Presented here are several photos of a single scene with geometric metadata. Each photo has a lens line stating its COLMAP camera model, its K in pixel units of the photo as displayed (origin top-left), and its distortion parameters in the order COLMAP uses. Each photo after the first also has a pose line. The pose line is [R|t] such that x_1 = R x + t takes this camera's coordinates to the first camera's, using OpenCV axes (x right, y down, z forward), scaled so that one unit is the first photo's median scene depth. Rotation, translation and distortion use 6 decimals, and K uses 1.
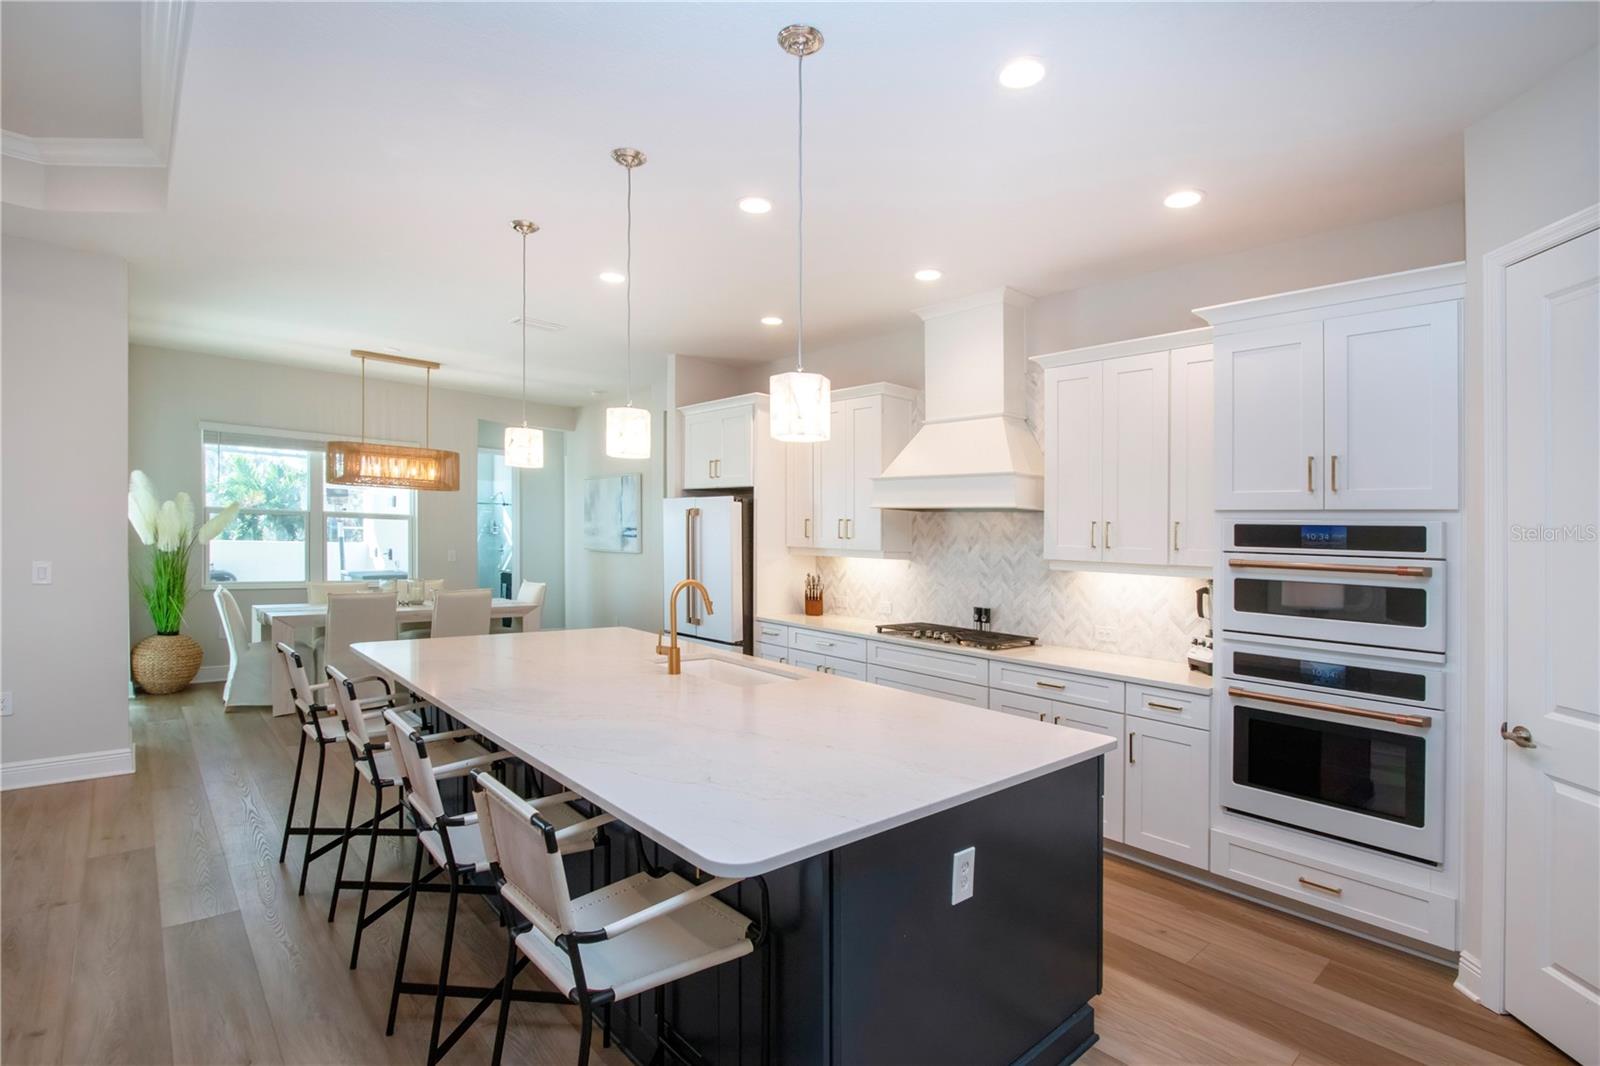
lens RADIAL K [[780.1, 0, 794.1], [0, 780.1, 519.1], [0, 0, 1]] dist [-0.005231, -0.000392]
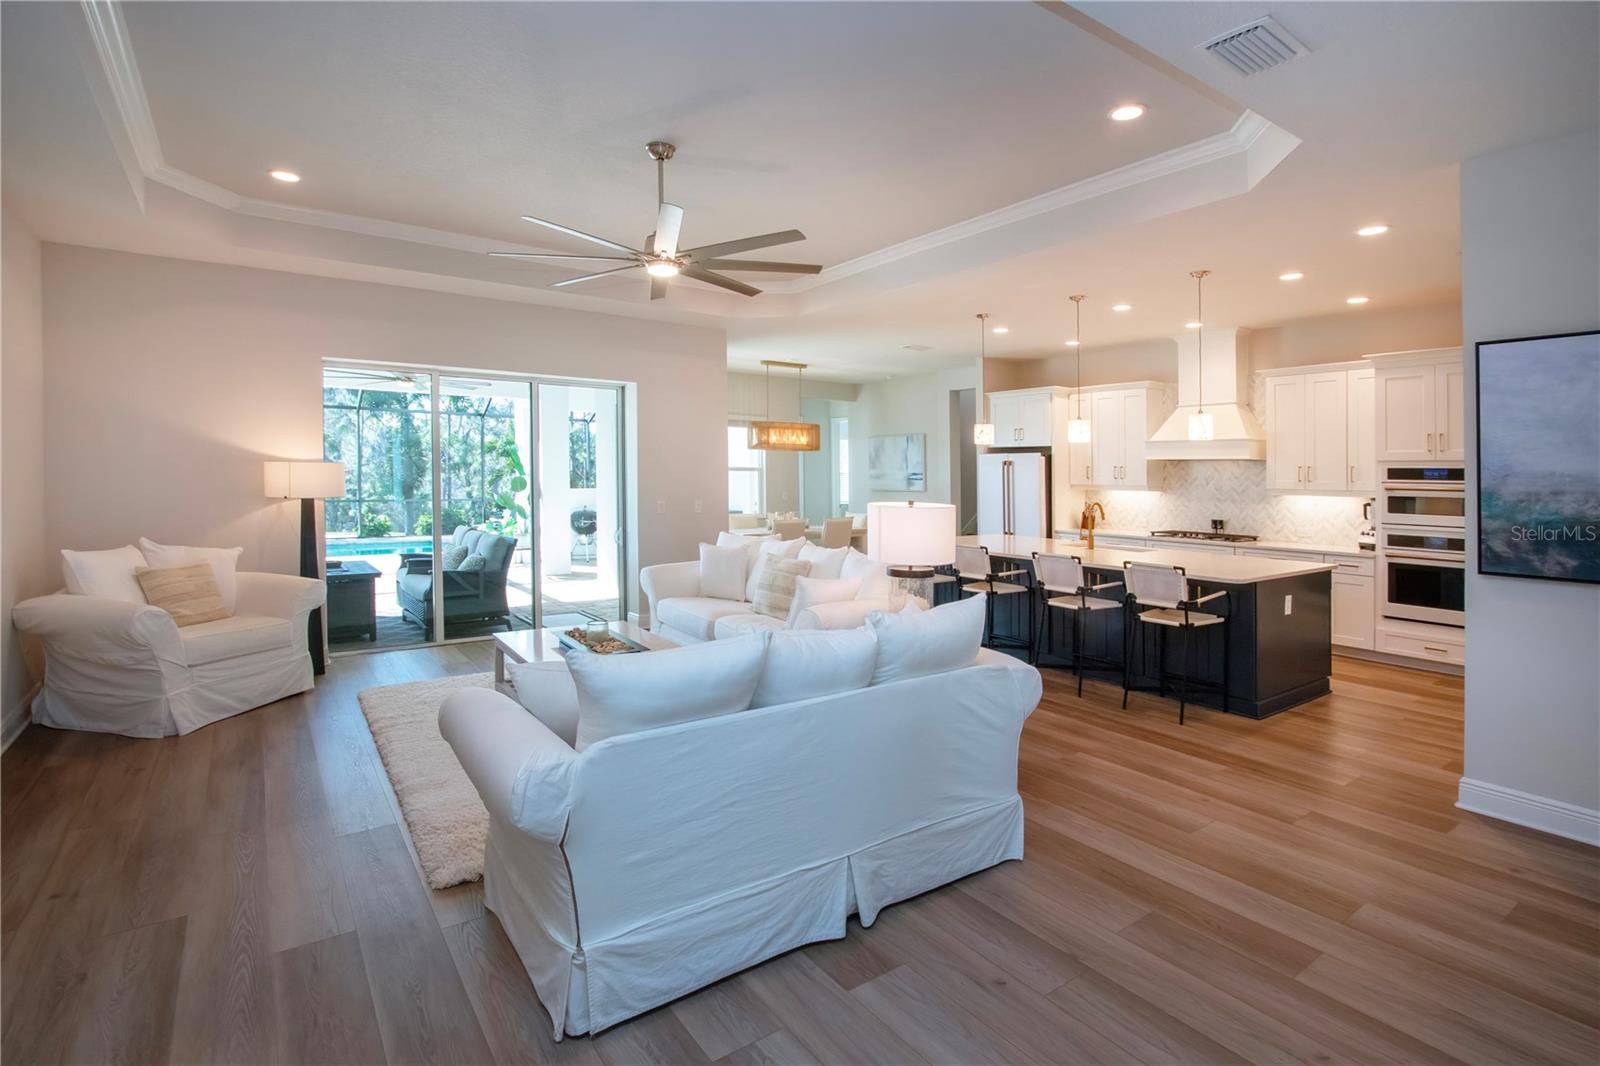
lens RADIAL K [[794.9, 0, 820.7], [0, 794.9, 471.1], [0, 0, 1]] dist [0.001607, 0.000334]
pose [[0.996133, -0.021192, -0.085267, -0.457375], [0.022645, 0.999614, 0.016115, -0.034016], [0.084893, -0.017984, 0.996228, -0.744643]]
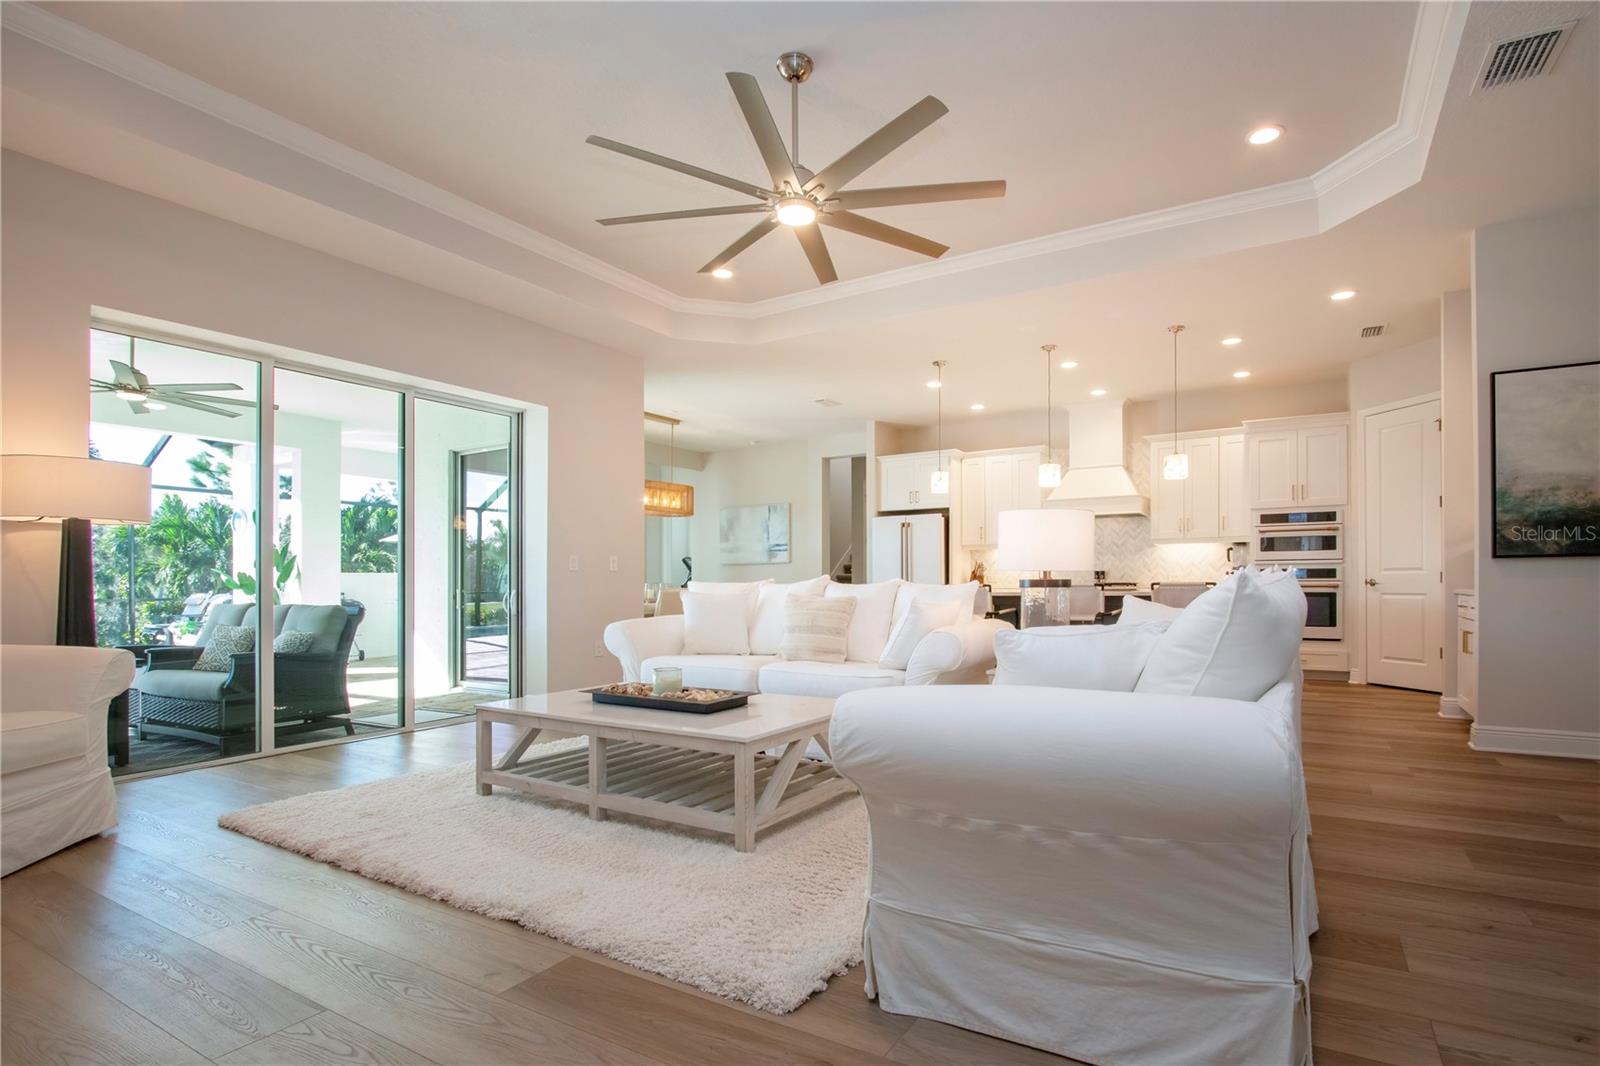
lens RADIAL K [[774.8, 0, 877.2], [0, 774.8, 570.7], [0, 0, 1]] dist [-0.011656, 0.000551]
pose [[0.936102, -0.034602, 0.350023, -0.920362], [0.030746, 0.999390, 0.016567, 0.070168], [-0.350382, -0.004746, 0.936595, -0.532537]]
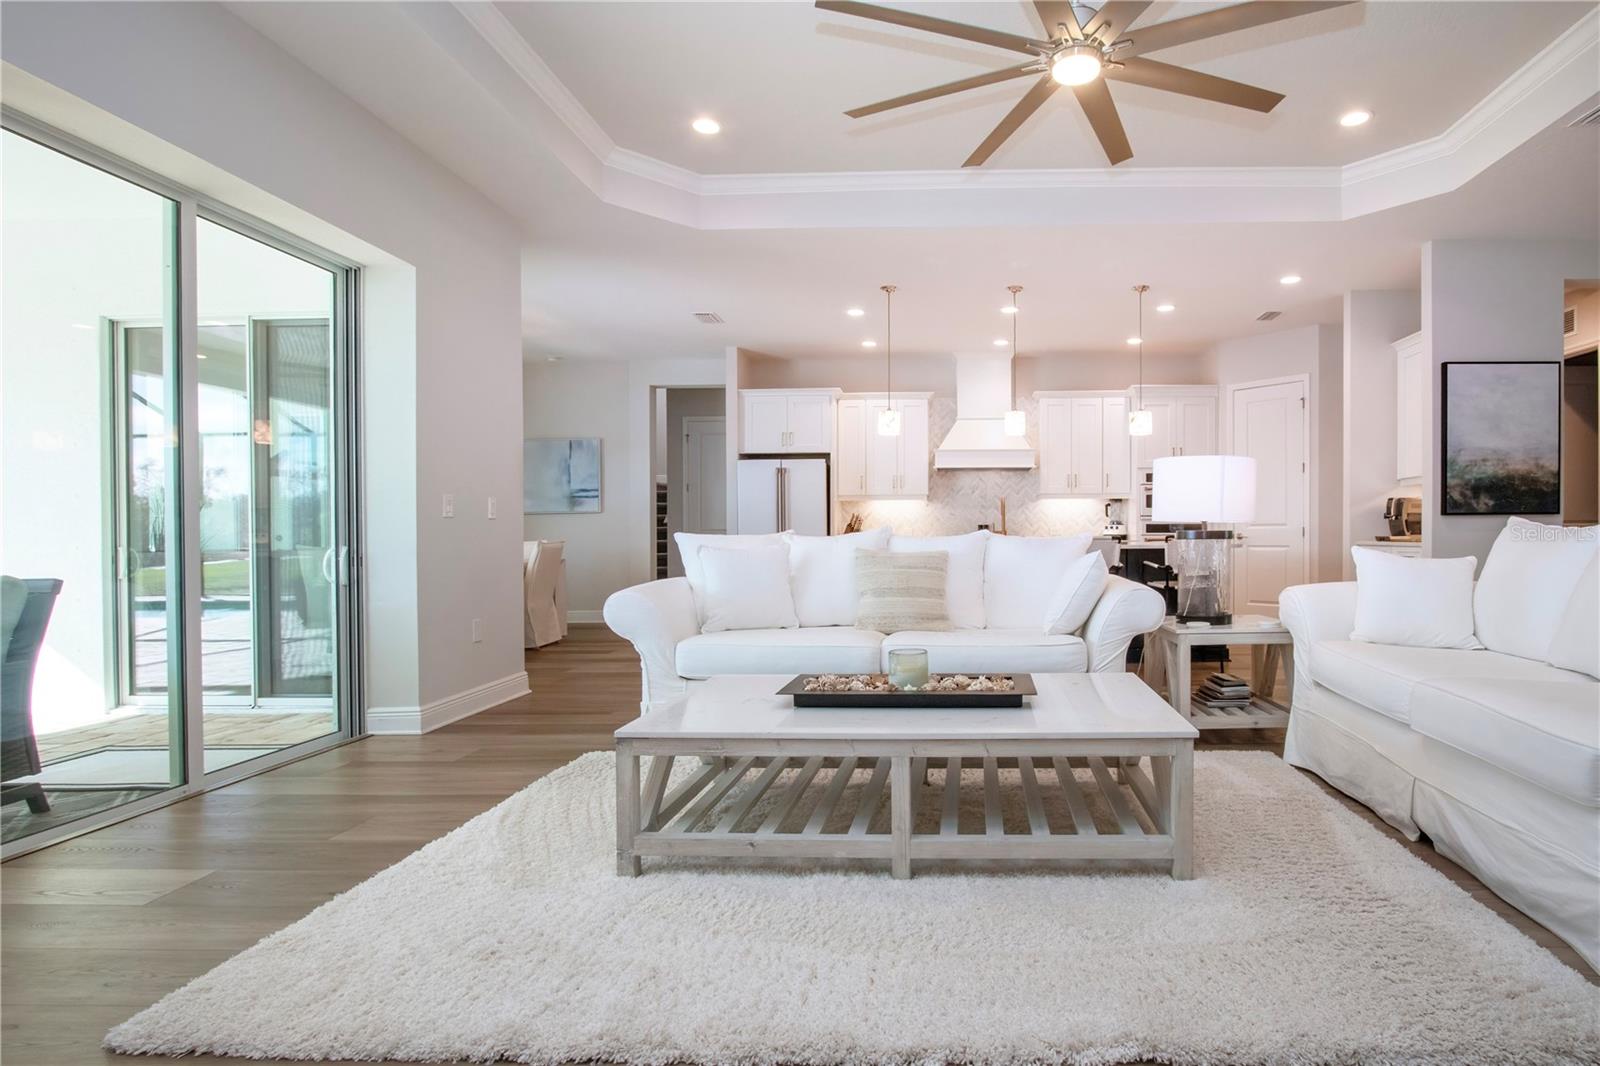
lens RADIAL K [[792.8, 0, 922.3], [0, 792.8, 543.4], [0, 0, 1]] dist [-0.014651, 0.001154]
pose [[0.661794, -0.045053, 0.748331, -1.274933], [0.012788, 0.998726, 0.048819, 0.068499], [-0.749577, -0.022739, 0.661526, -0.113720]]
